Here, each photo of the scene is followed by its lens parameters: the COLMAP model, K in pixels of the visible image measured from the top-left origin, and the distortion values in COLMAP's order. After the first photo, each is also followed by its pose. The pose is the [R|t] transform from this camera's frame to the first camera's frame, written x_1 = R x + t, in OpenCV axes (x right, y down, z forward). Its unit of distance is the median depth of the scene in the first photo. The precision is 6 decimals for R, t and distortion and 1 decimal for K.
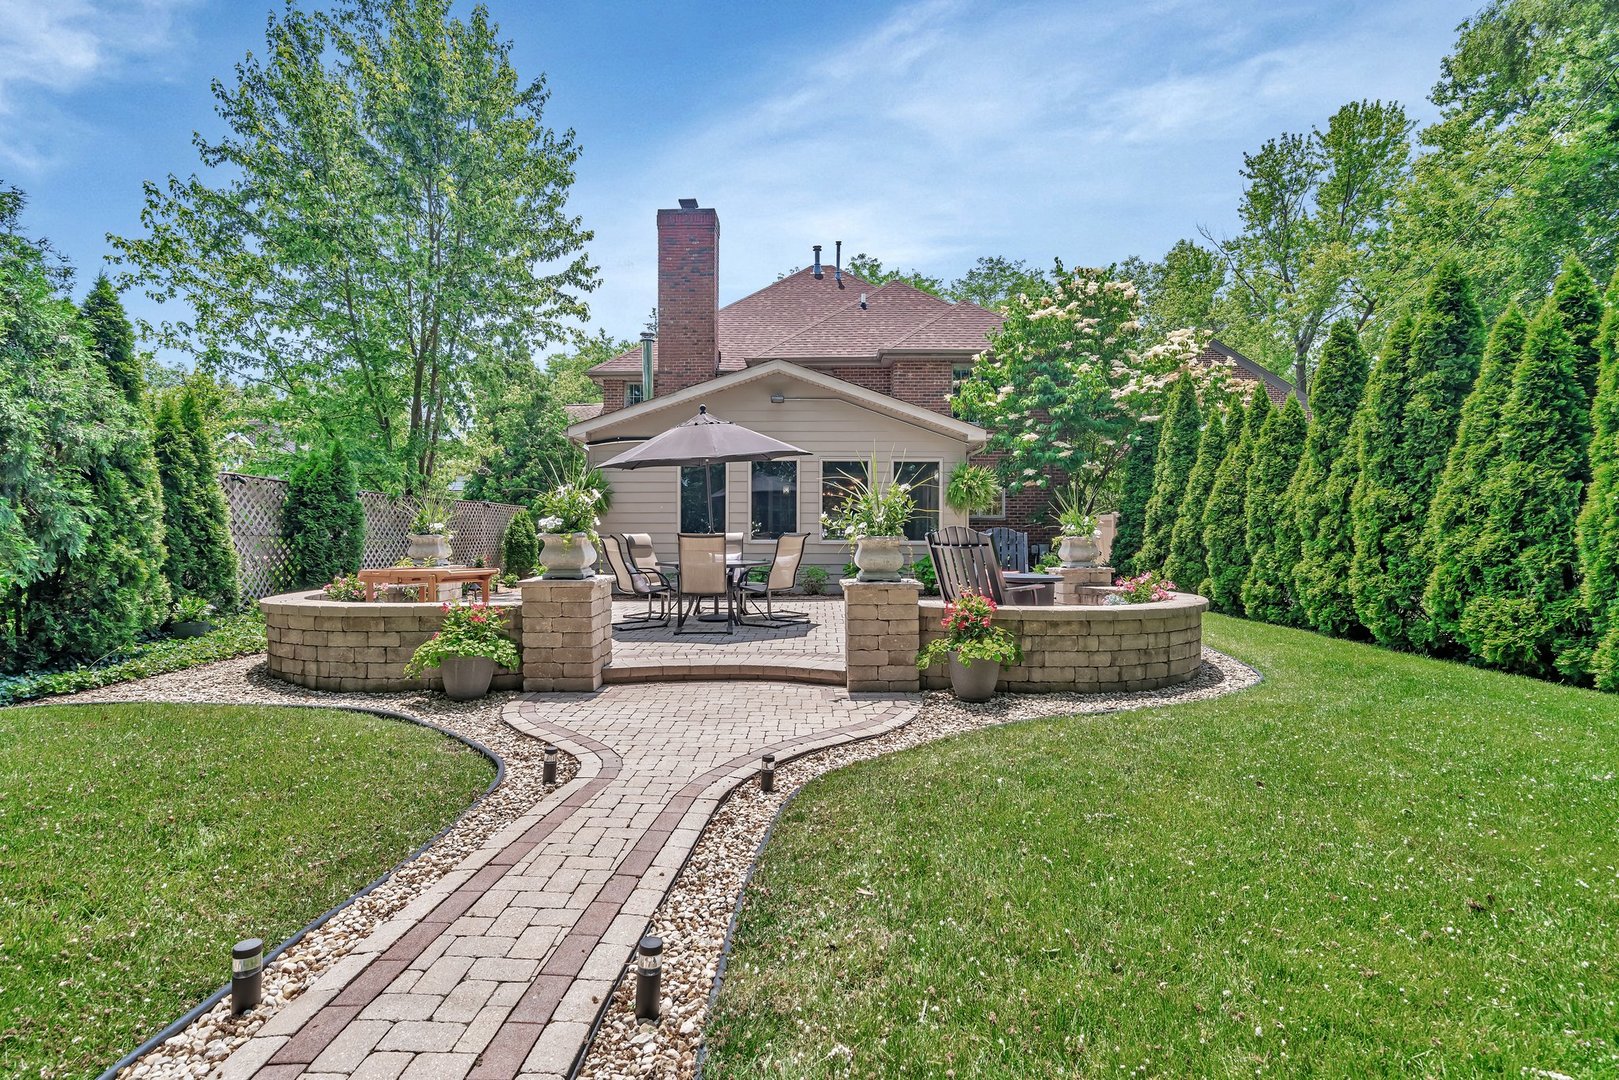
lens RADIAL K [[755.0, 0, 809.5], [0, 755.0, 540.0], [0, 0, 1]] dist [-0.017567, 0.017252]
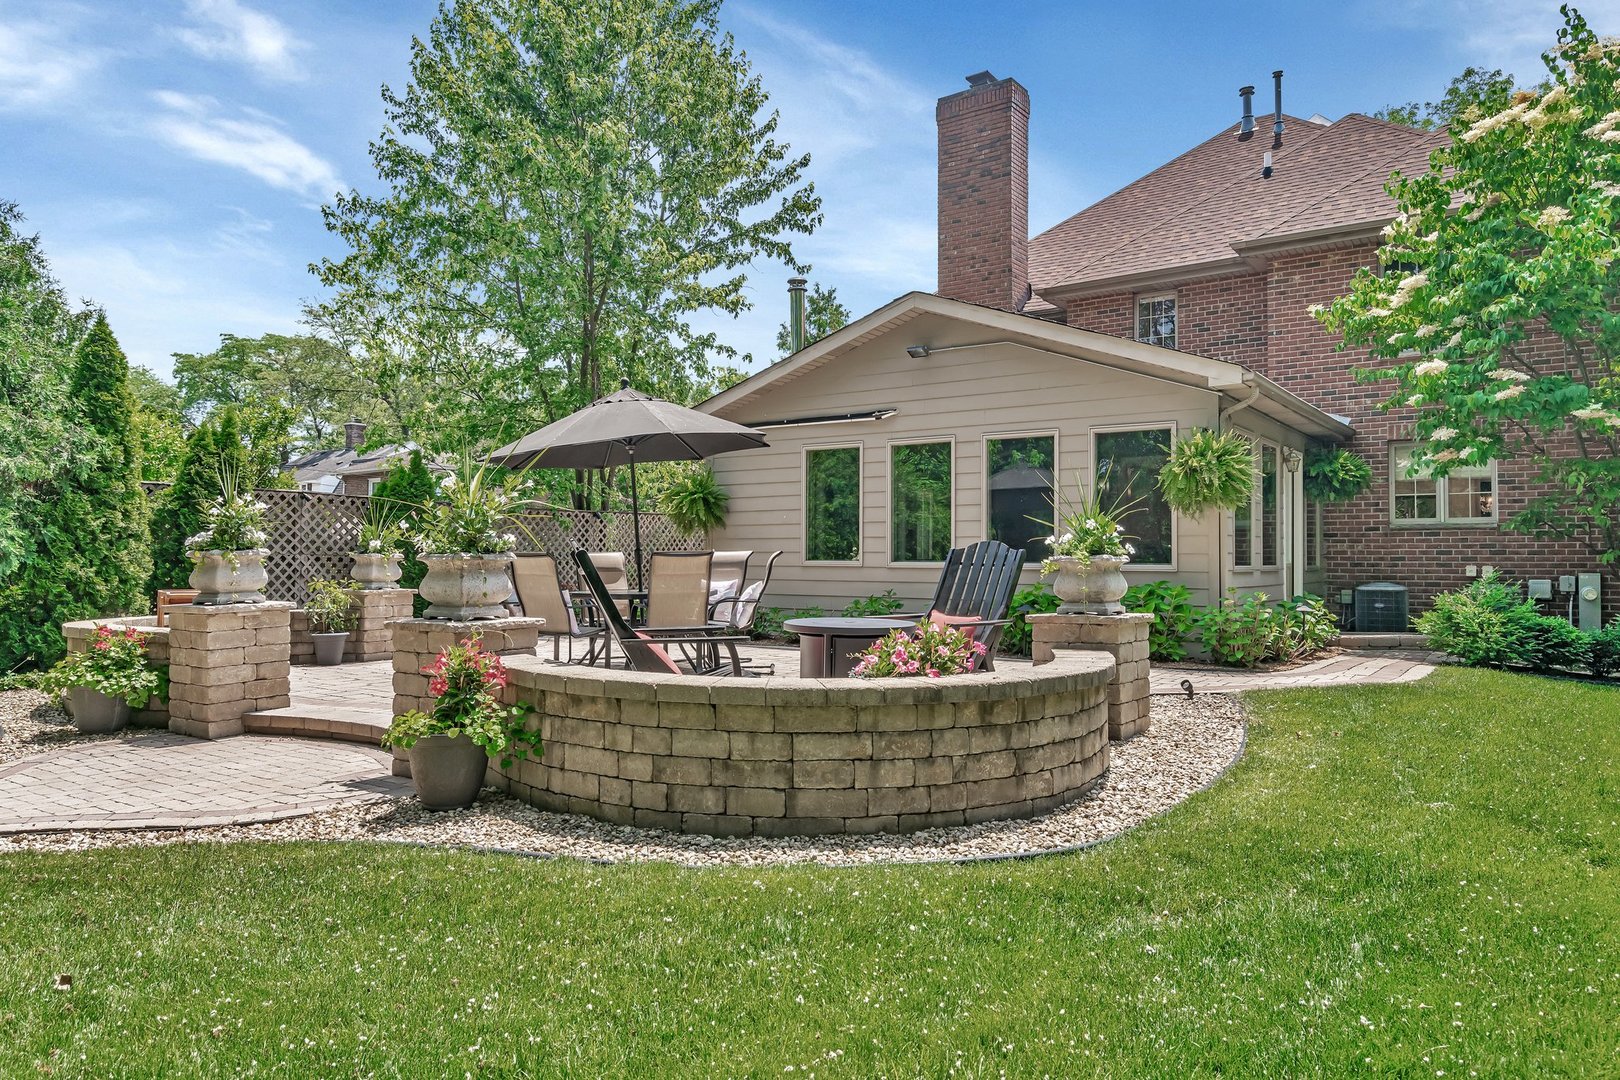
lens RADIAL K [[1057.0, 0, 810.0], [0, 1057.0, 540.0], [0, 0, 1]] dist [0.015607, -0.002682]
pose [[0.824862, -0.008371, -0.565272, 0.463089], [-0.004079, 0.999776, -0.020758, 0.000421], [0.565320, 0.019428, 0.824643, 0.196047]]
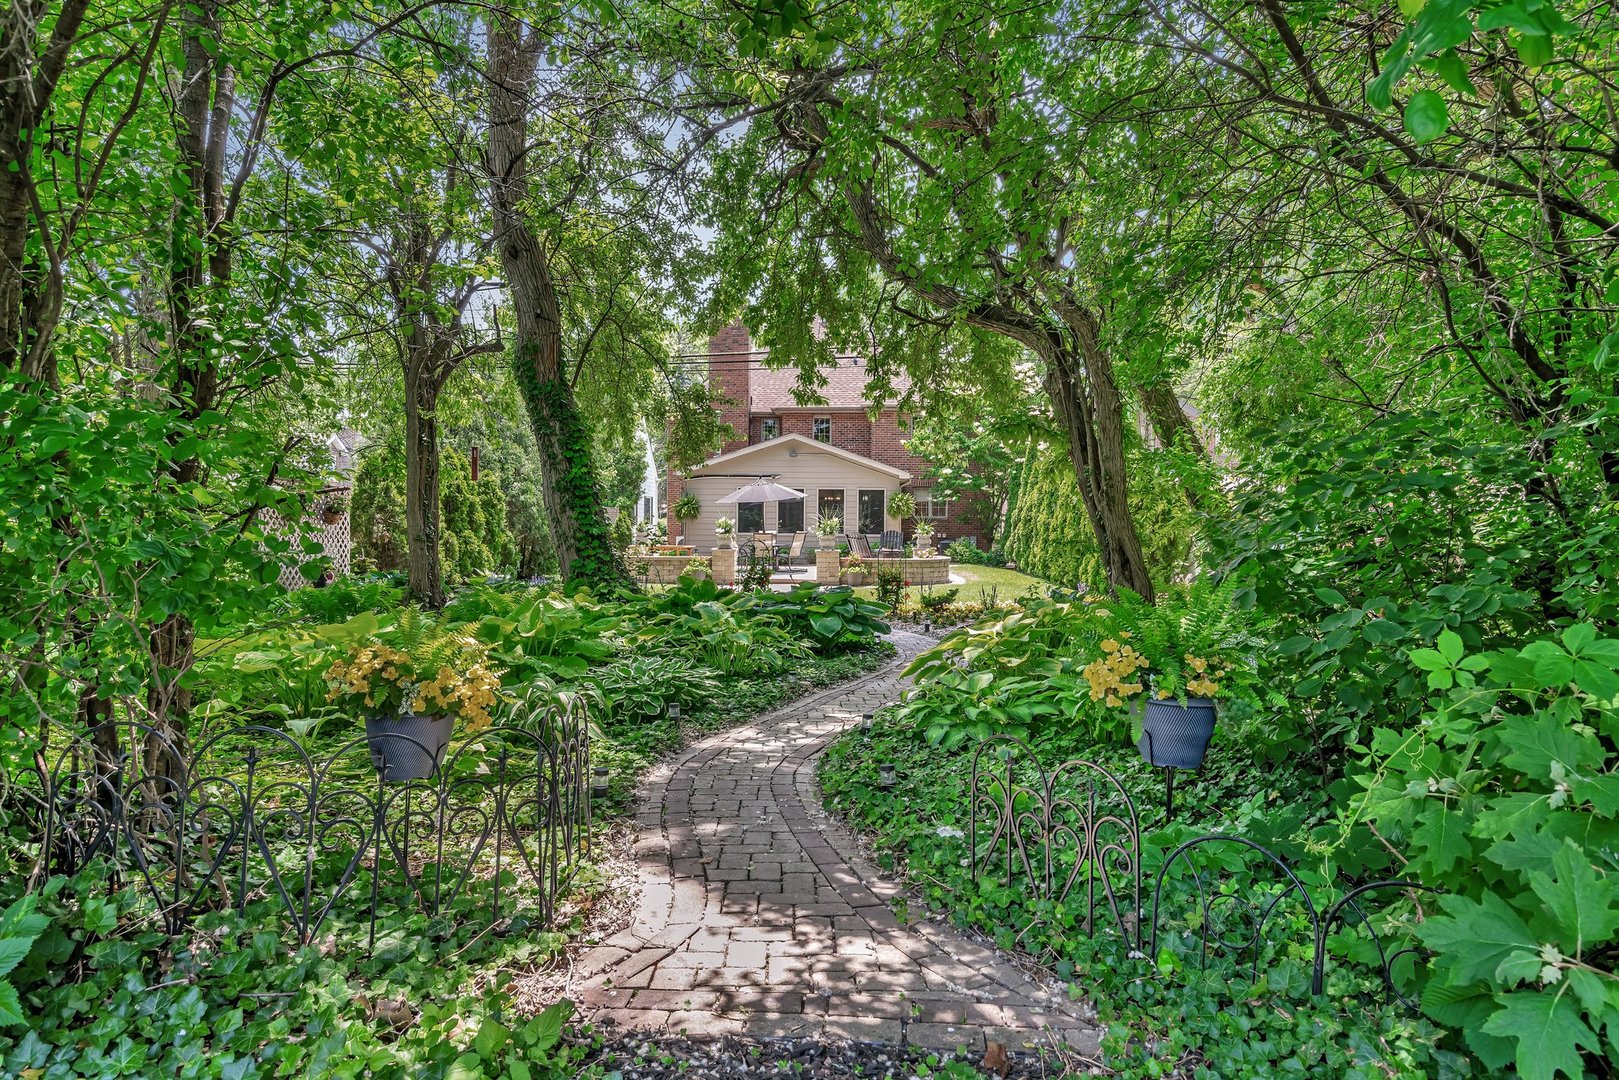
lens RADIAL K [[979.9, 0, 809.5], [0, 979.9, 540.0], [0, 0, 1]] dist [0.000081, -0.000007]
pose [[0.999716, 0.002519, -0.023712, 0.058873], [-0.002238, 0.999927, 0.011849, -0.016076], [0.023740, -0.011792, 0.999649, -1.491549]]
